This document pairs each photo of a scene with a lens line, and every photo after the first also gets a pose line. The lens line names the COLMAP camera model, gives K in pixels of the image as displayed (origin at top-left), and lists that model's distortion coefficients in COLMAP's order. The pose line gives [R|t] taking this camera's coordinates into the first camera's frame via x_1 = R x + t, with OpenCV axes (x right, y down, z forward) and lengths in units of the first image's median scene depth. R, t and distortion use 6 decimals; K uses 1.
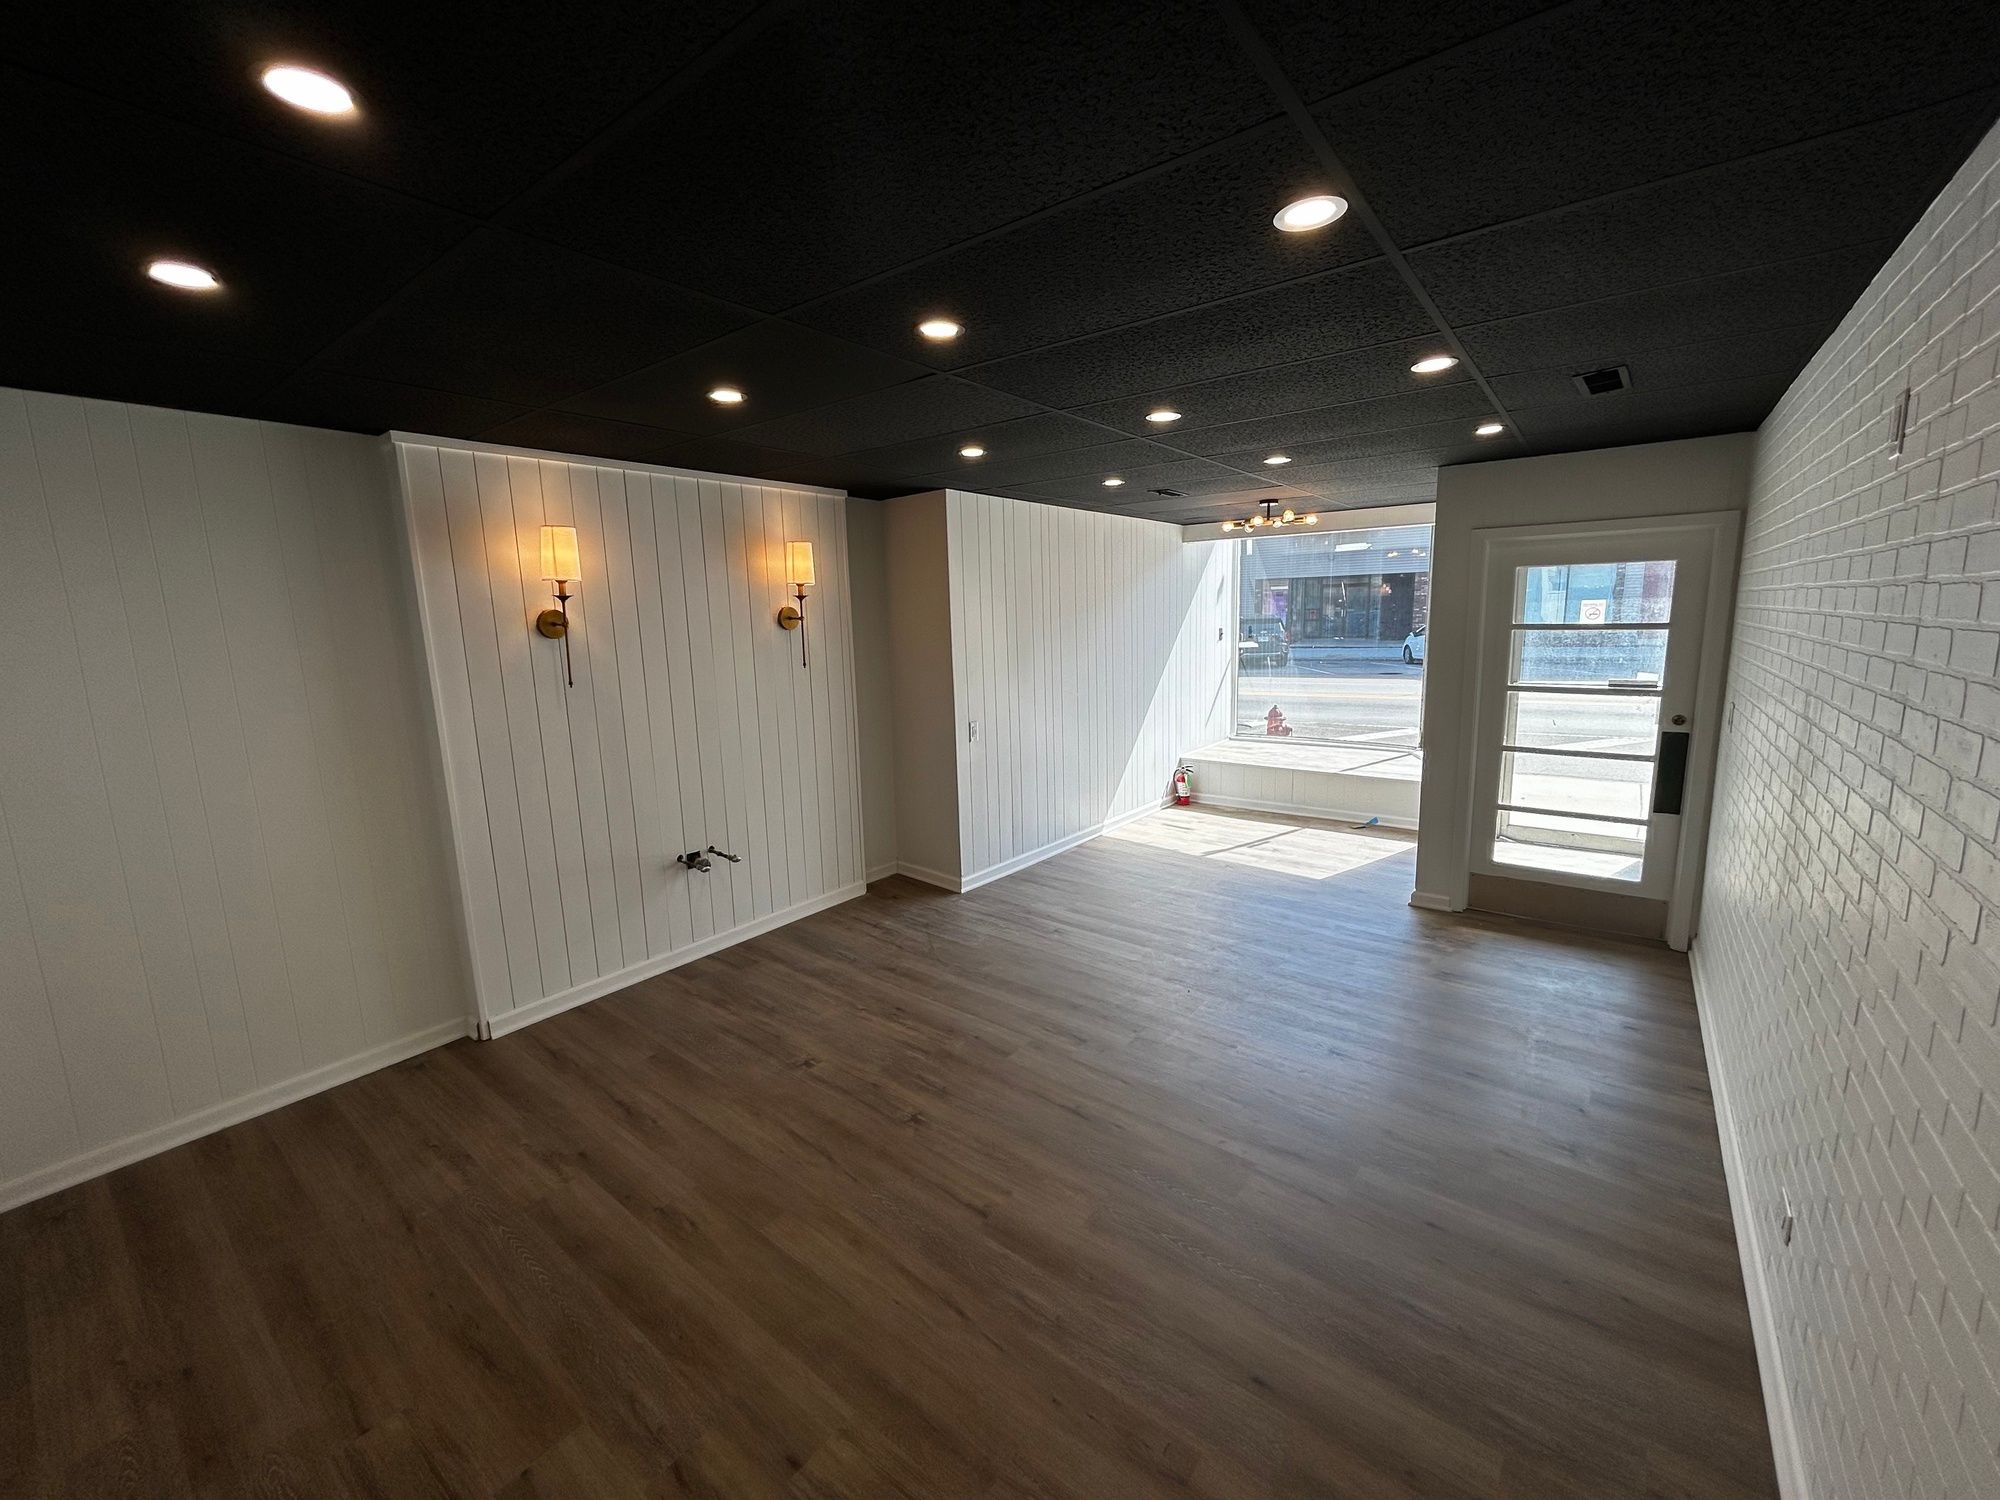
lens RADIAL K [[800.1, 0, 998.3], [0, 800.1, 741.3], [0, 0, 1]] dist [0.001991, -0.000057]
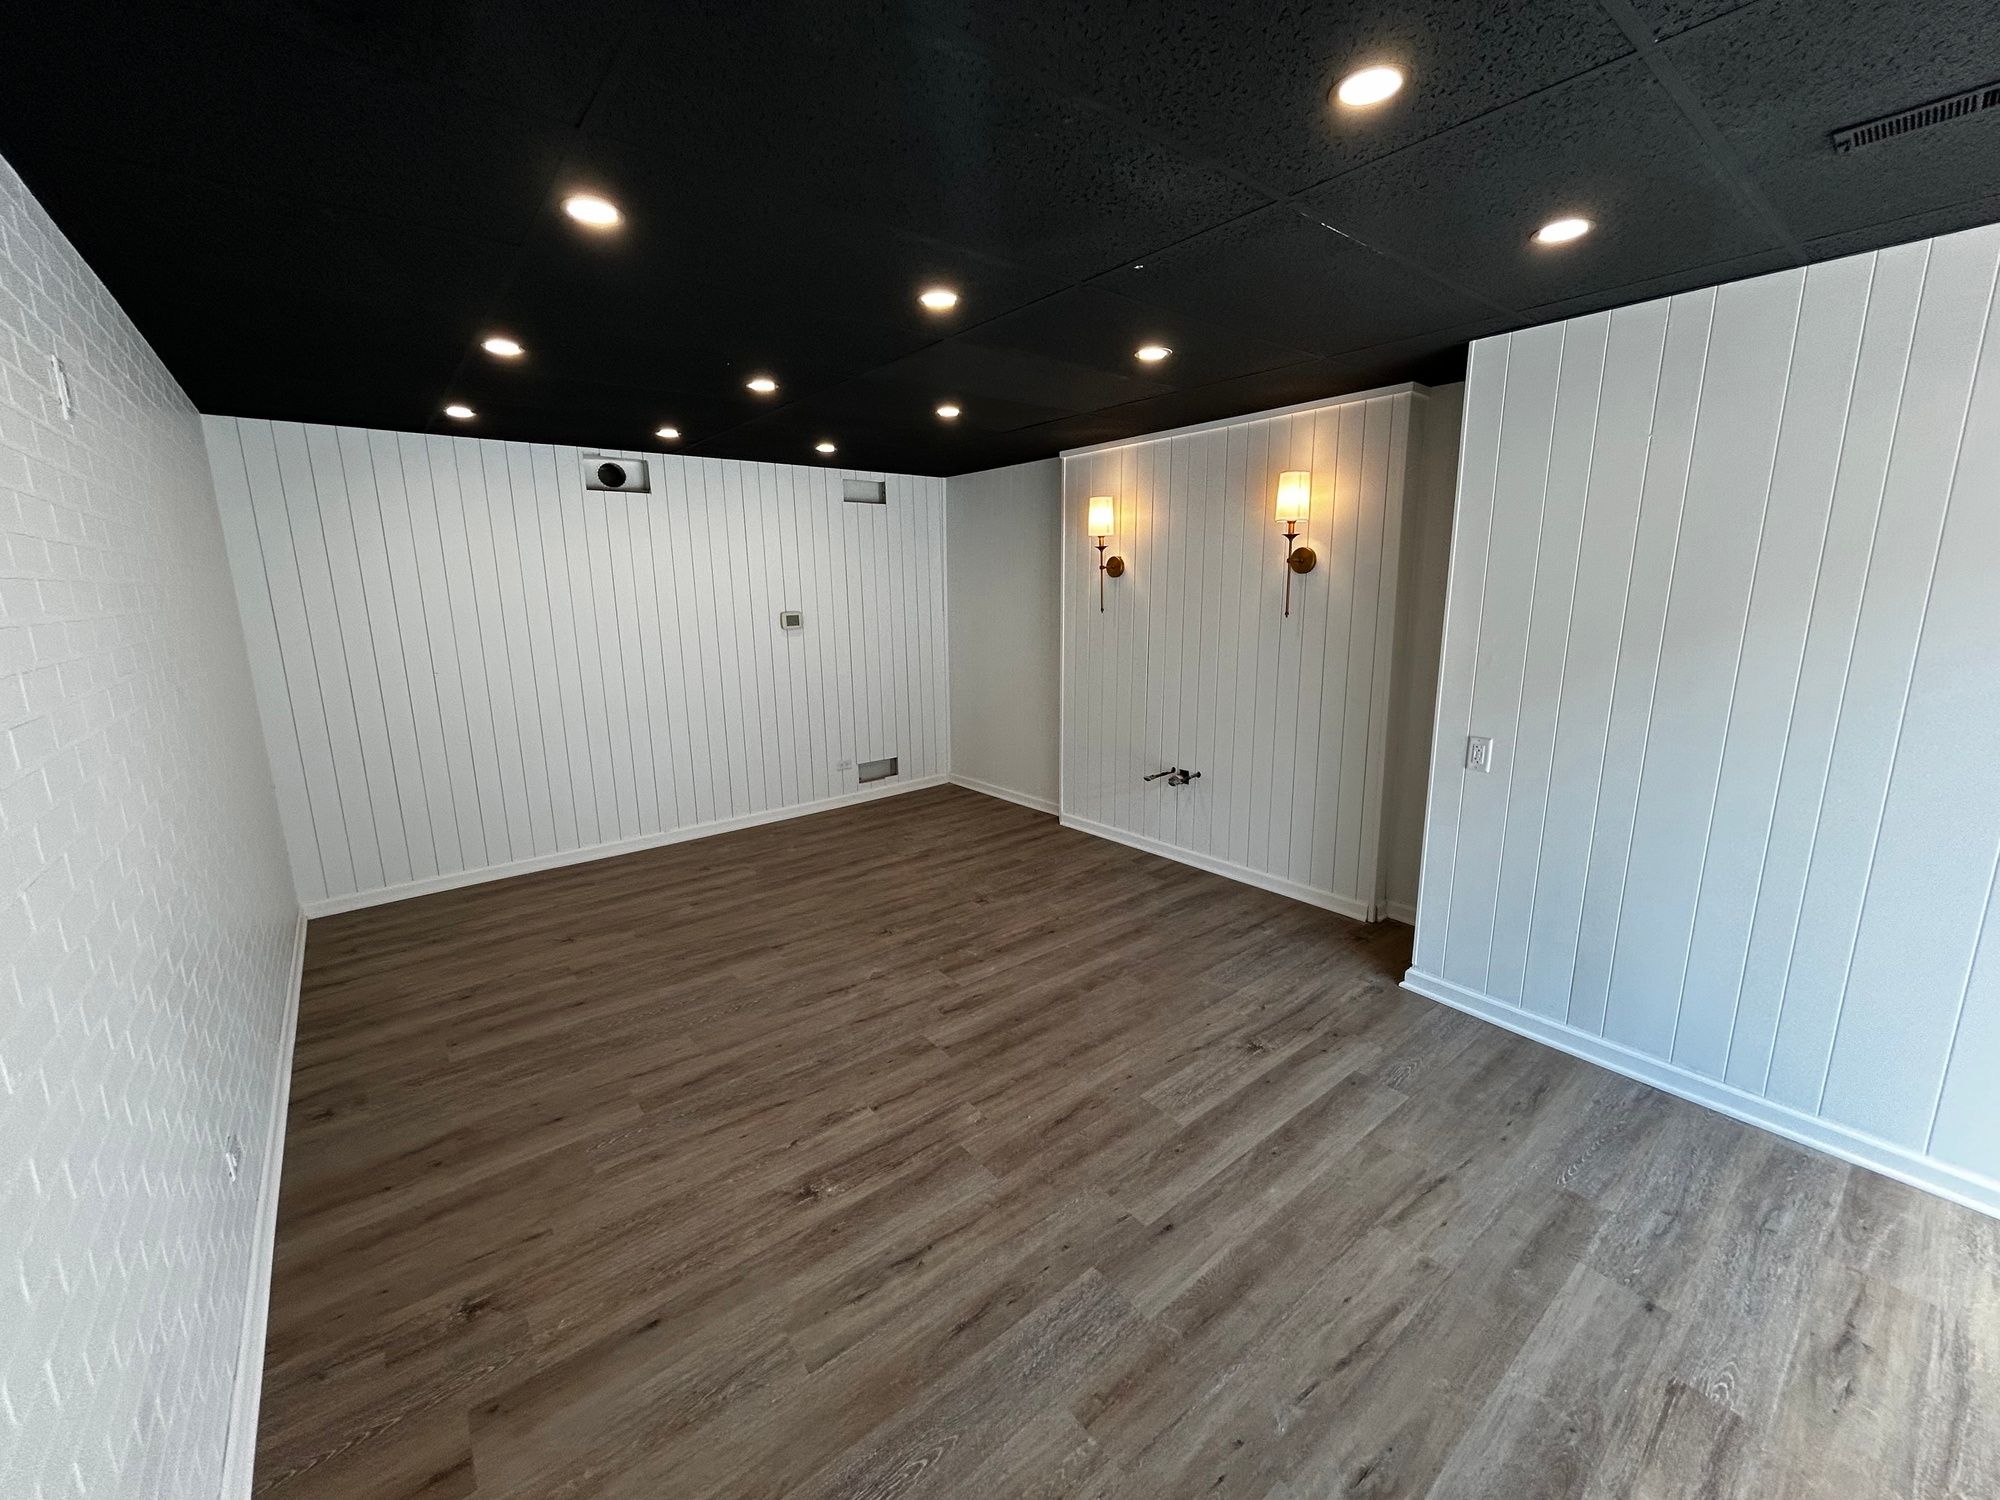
lens RADIAL K [[800.1, 0, 1000.3], [0, 800.1, 754.0], [0, 0, 1]] dist [0.001991, -0.000057]
pose [[-0.233348, 0.227572, -0.945389, 0.852890], [-0.136179, 0.955000, 0.263498, -0.166763], [0.962811, 0.190229, -0.191857, 1.098965]]
